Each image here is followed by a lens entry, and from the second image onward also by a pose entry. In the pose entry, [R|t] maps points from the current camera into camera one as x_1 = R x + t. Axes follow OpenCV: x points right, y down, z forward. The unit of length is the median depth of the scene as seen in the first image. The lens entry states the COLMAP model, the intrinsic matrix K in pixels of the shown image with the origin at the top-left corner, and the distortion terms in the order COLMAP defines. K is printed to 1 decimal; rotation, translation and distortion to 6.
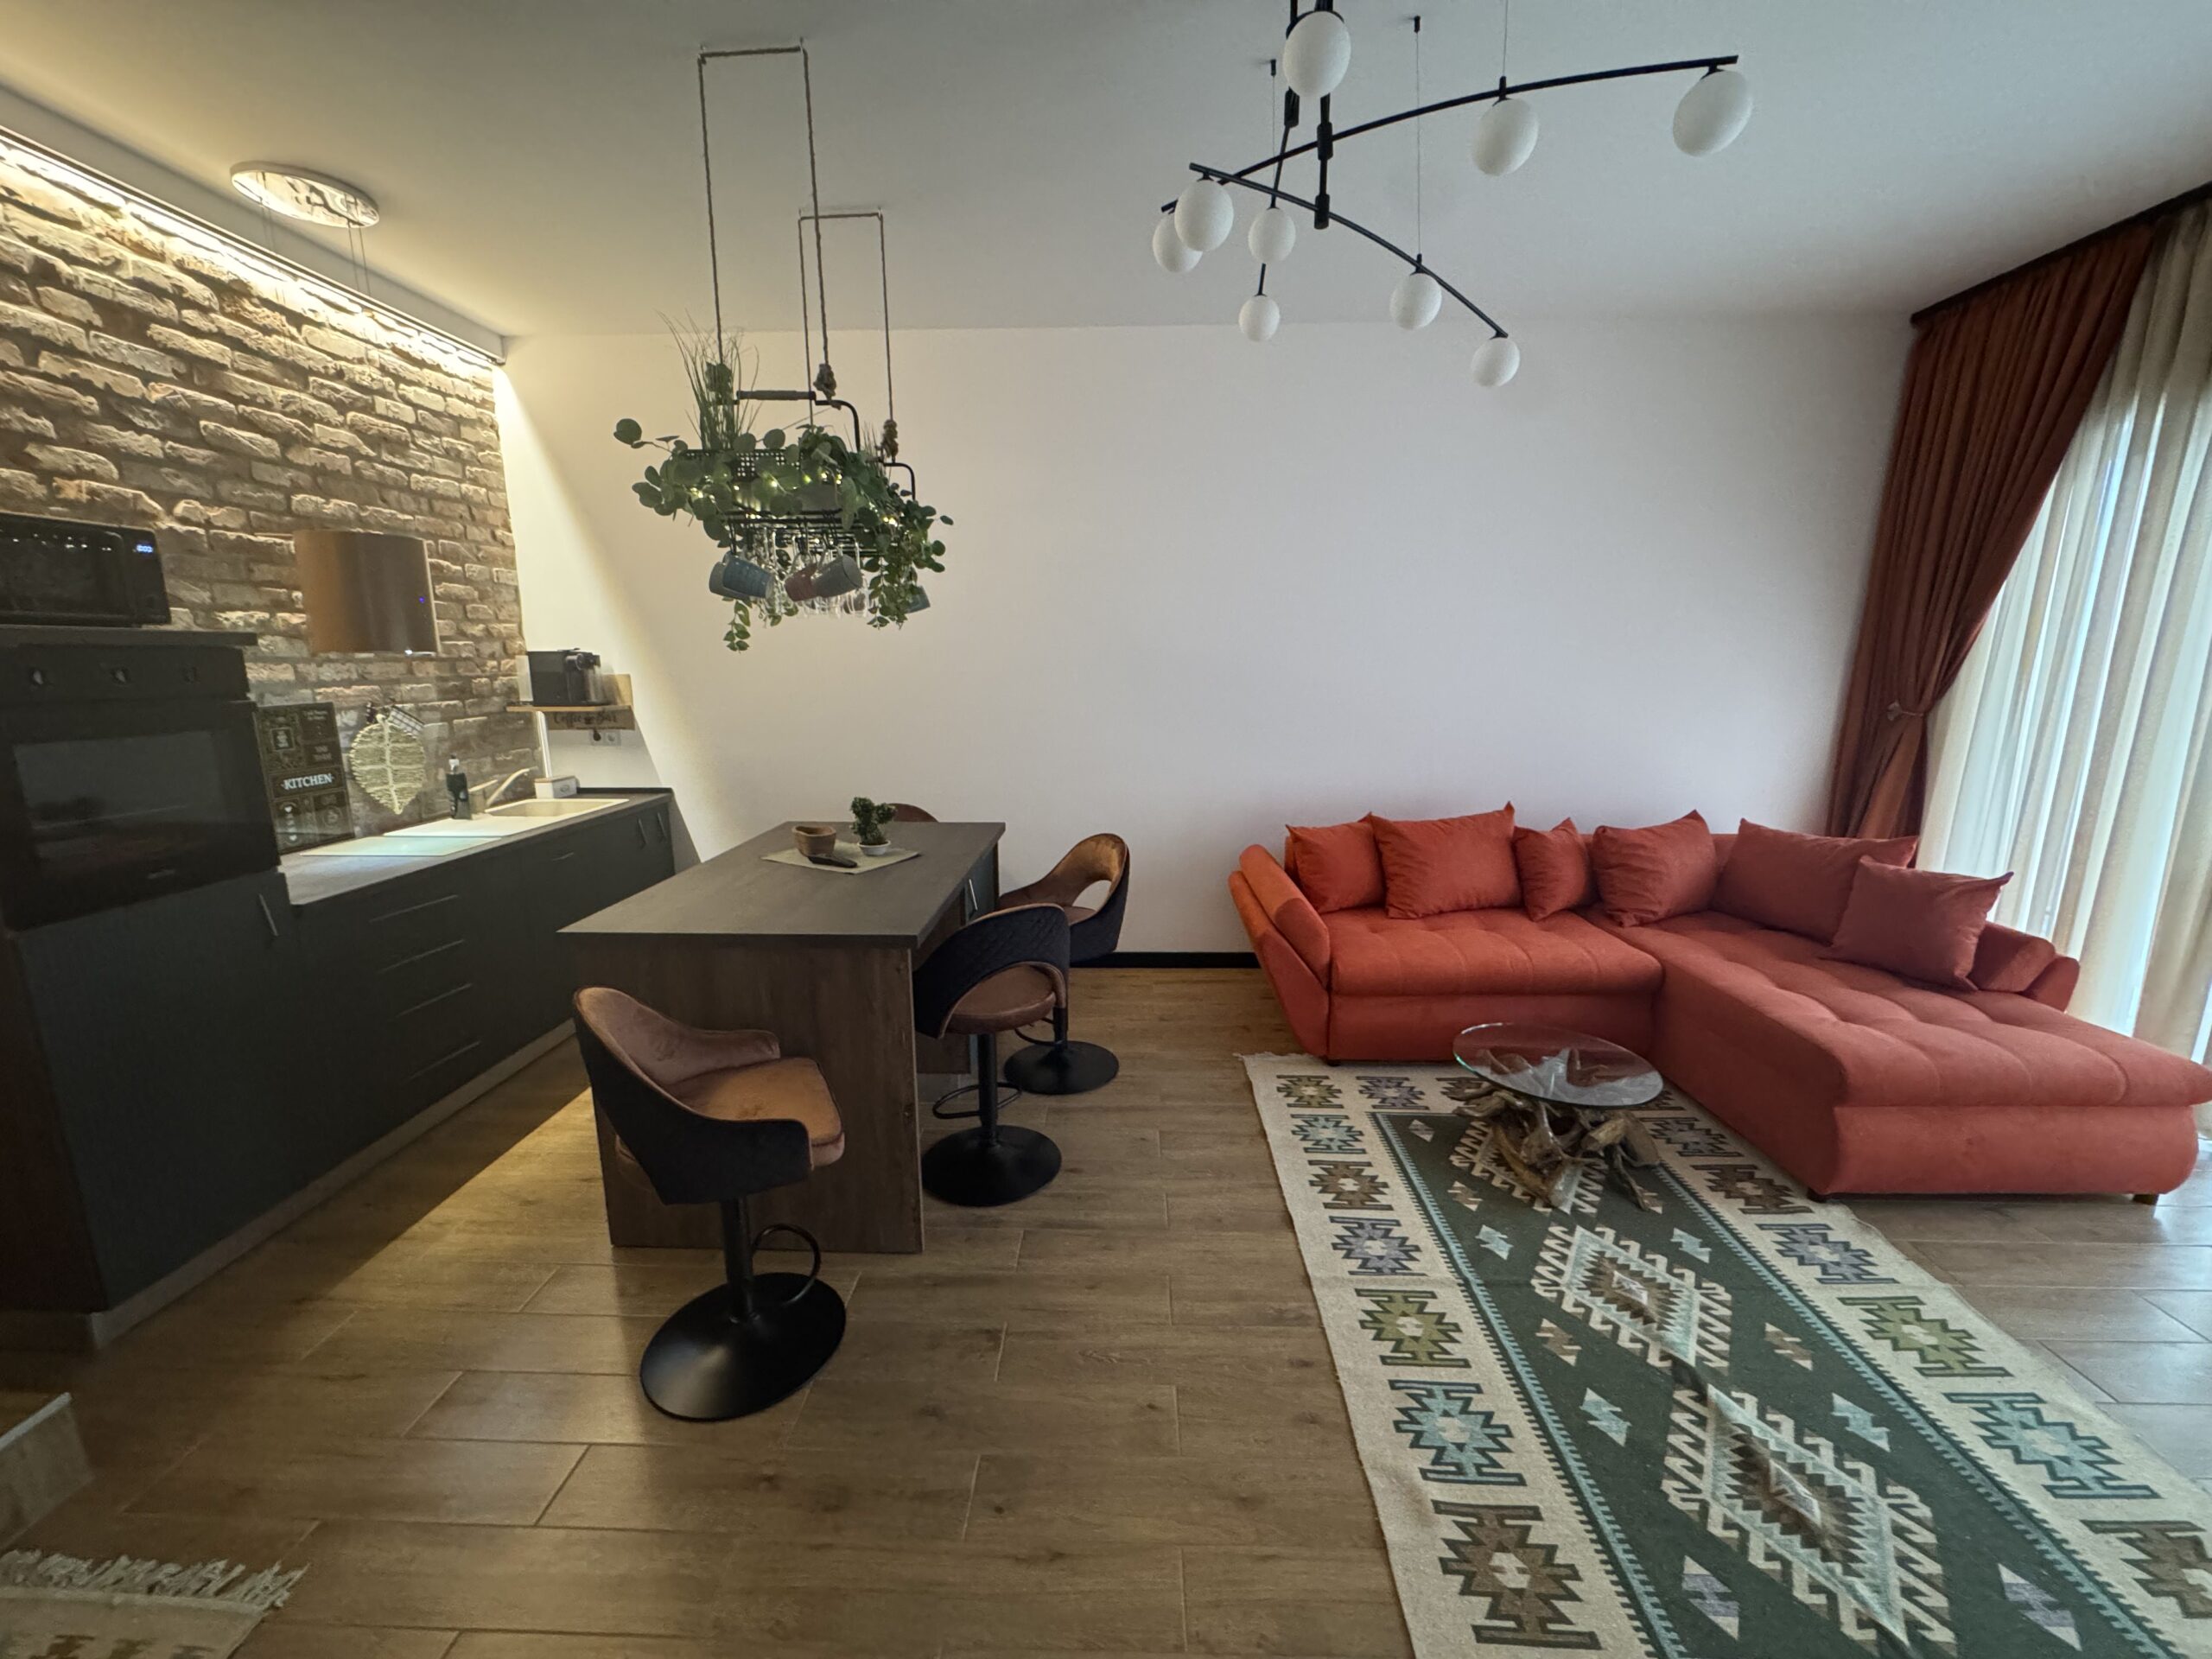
lens RADIAL K [[880.3, 0, 1098.9], [0, 880.3, 828.6], [0, 0, 1]] dist [-0.003686, 0.000696]
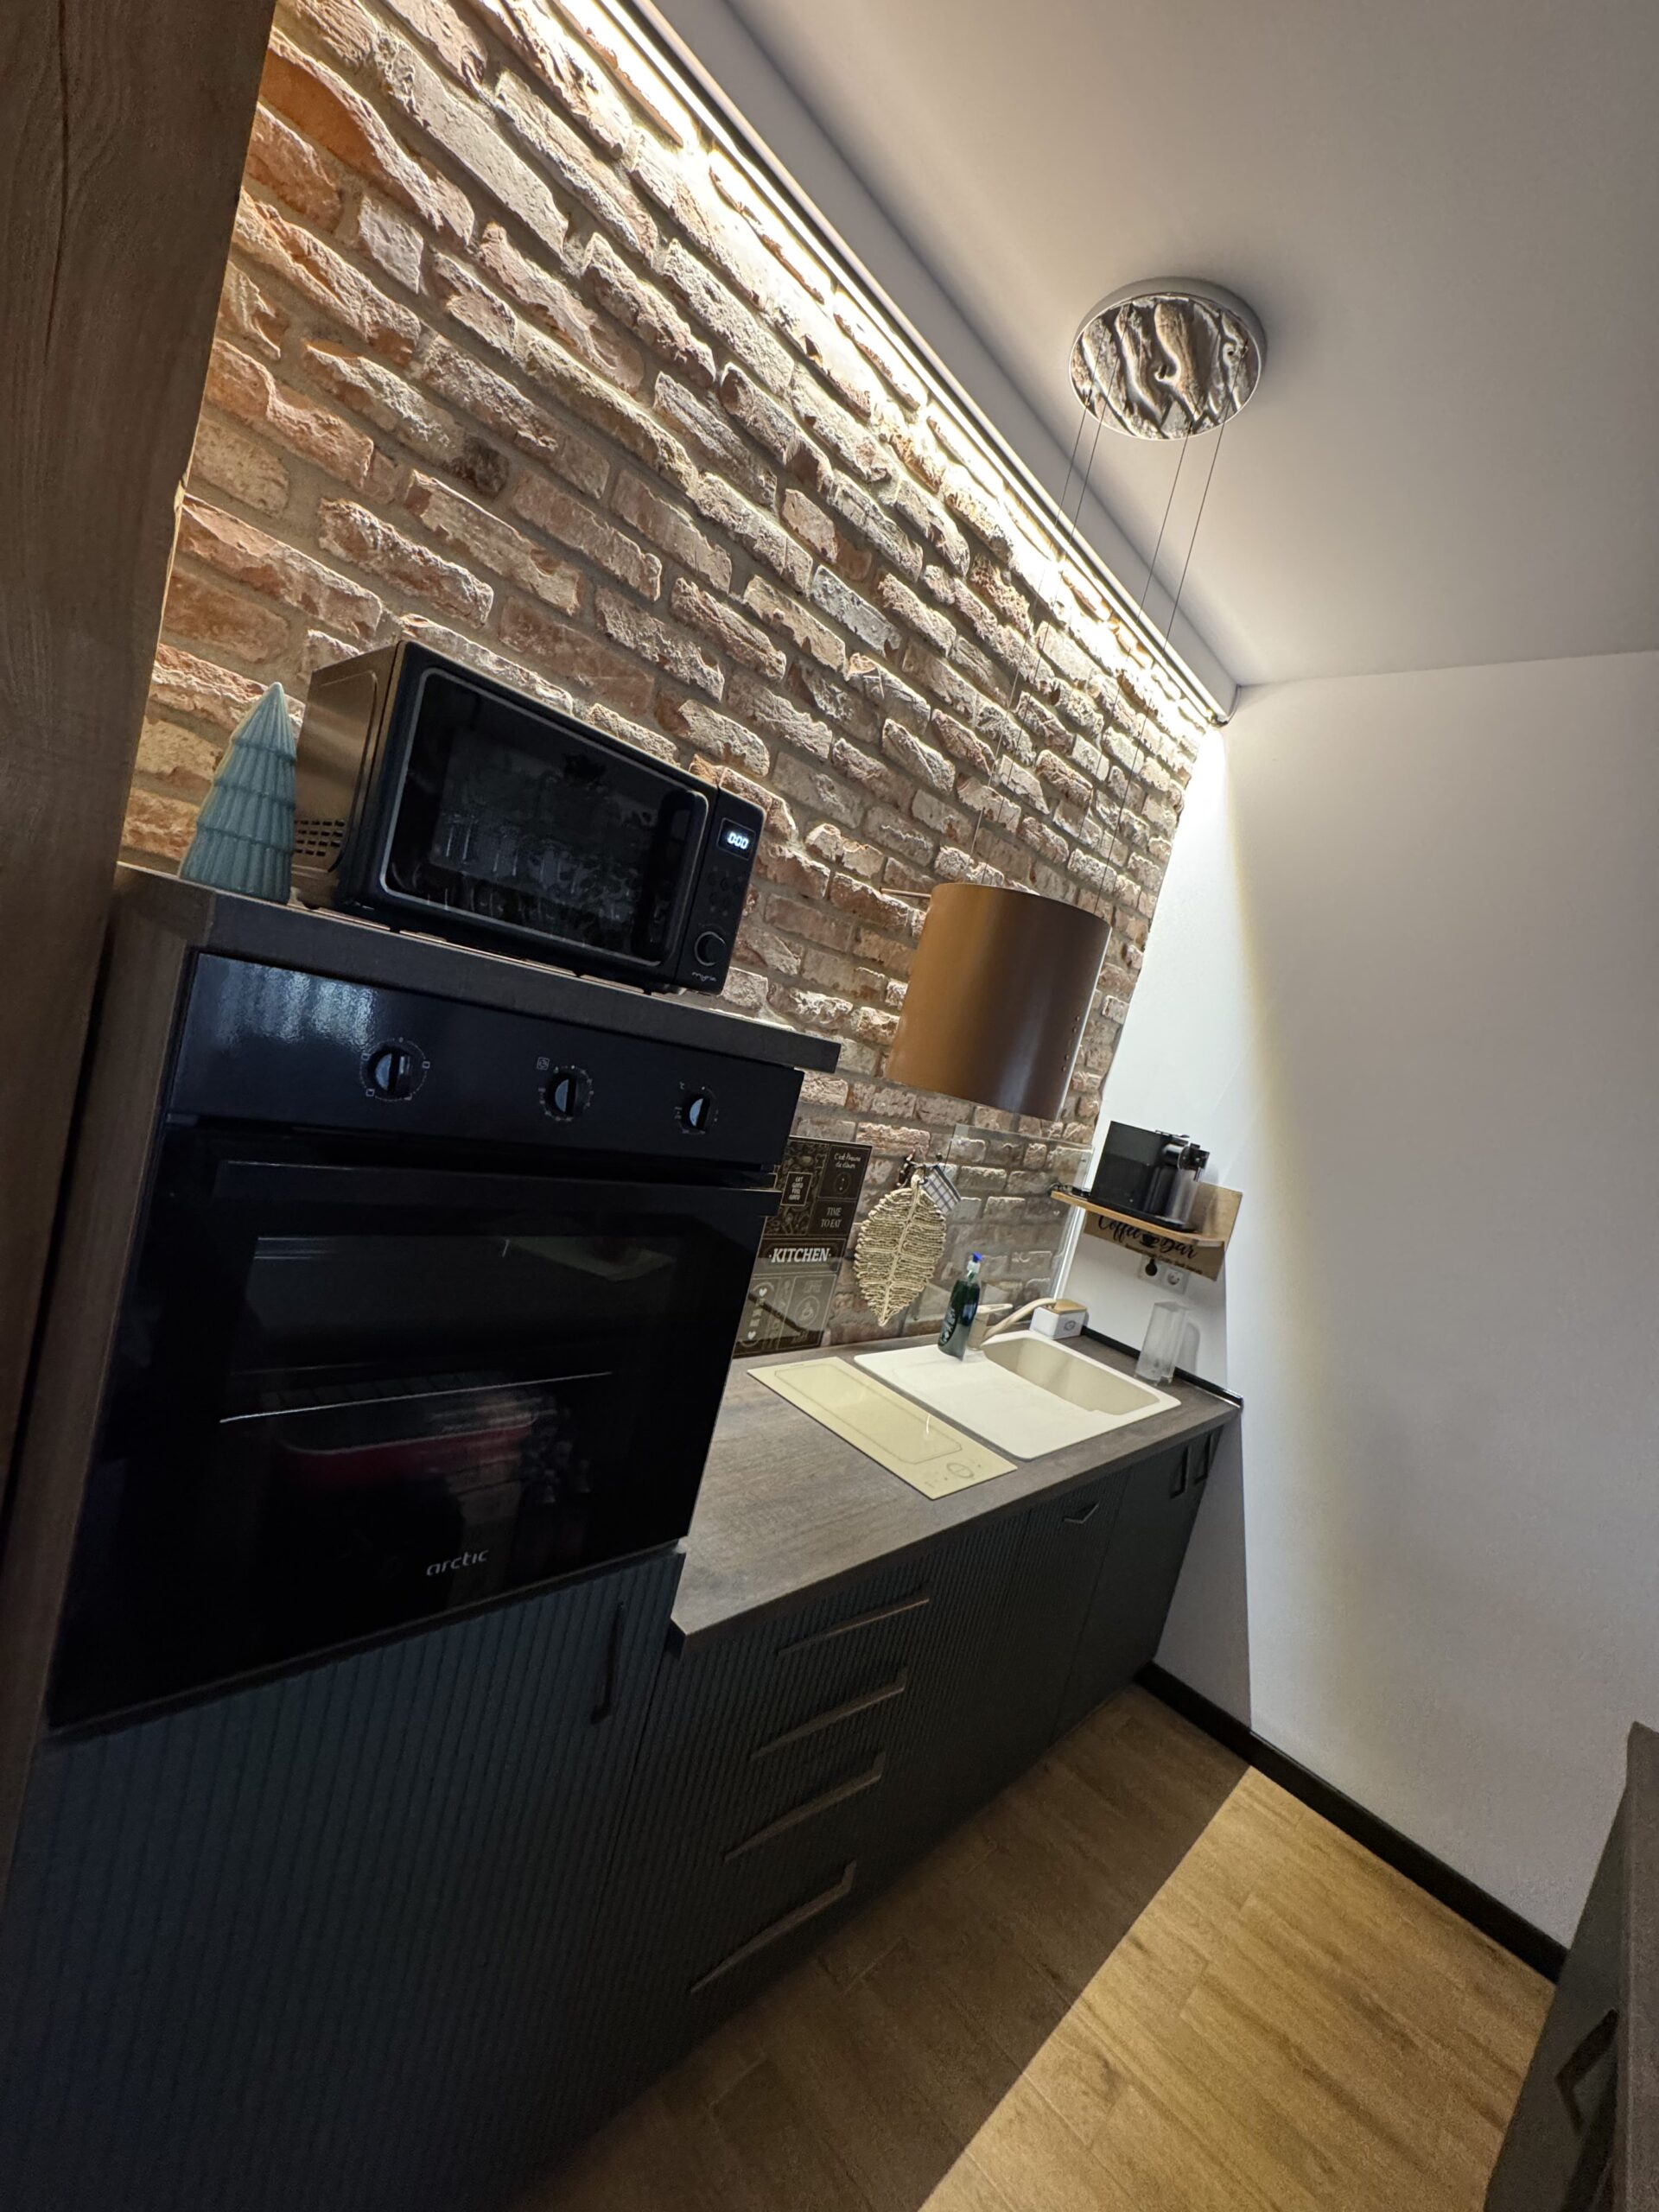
lens RADIAL K [[880.3, 0, 831.7], [0, 880.3, 1099.0], [0, 0, 1]] dist [-0.003686, 0.000696]
pose [[0.723444, 0.233228, -0.649795, -0.558958], [-0.365962, 0.927644, -0.074487, -0.135826], [0.585406, 0.291687, 0.756451, 0.559877]]
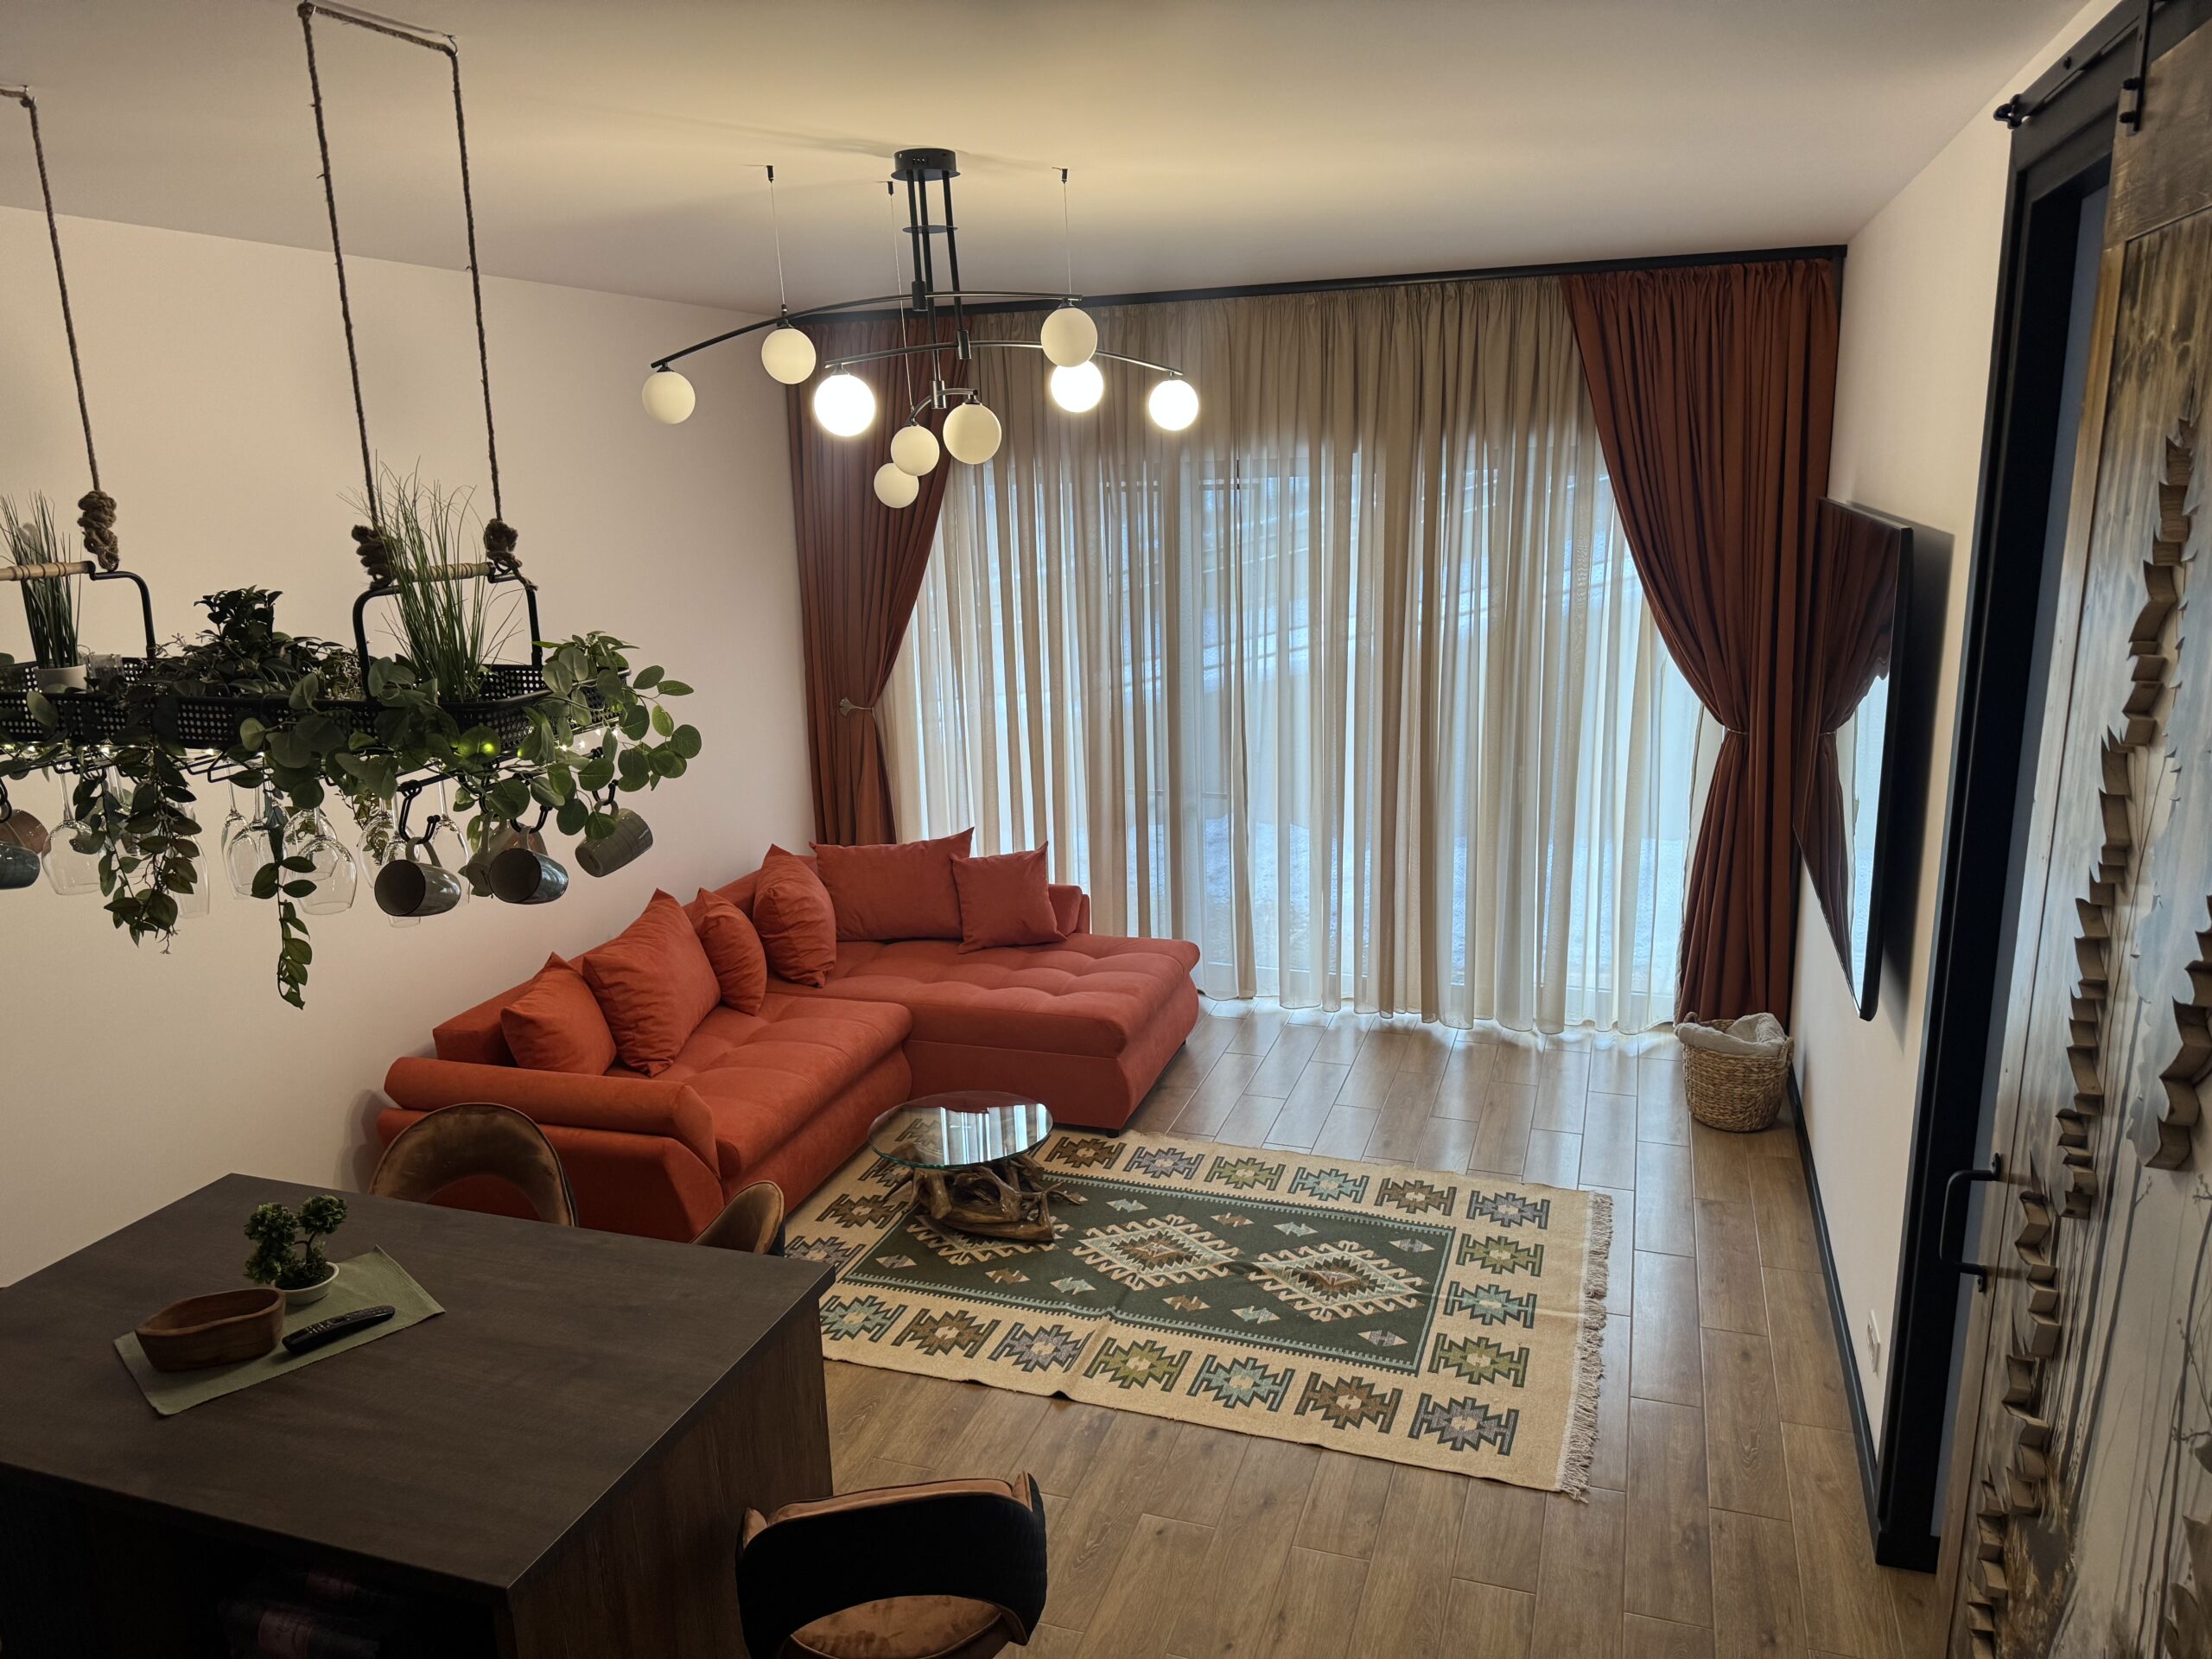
lens RADIAL K [[1544.6, 0, 1080.8], [0, 1544.6, 896.5], [0, 0, 1]] dist [0.036079, -0.059584]
pose [[0.305612, -0.272836, 0.912229, -0.997042], [0.218343, 0.952618, 0.211767, -0.338045], [-0.926783, 0.134460, 0.350704, 0.213256]]
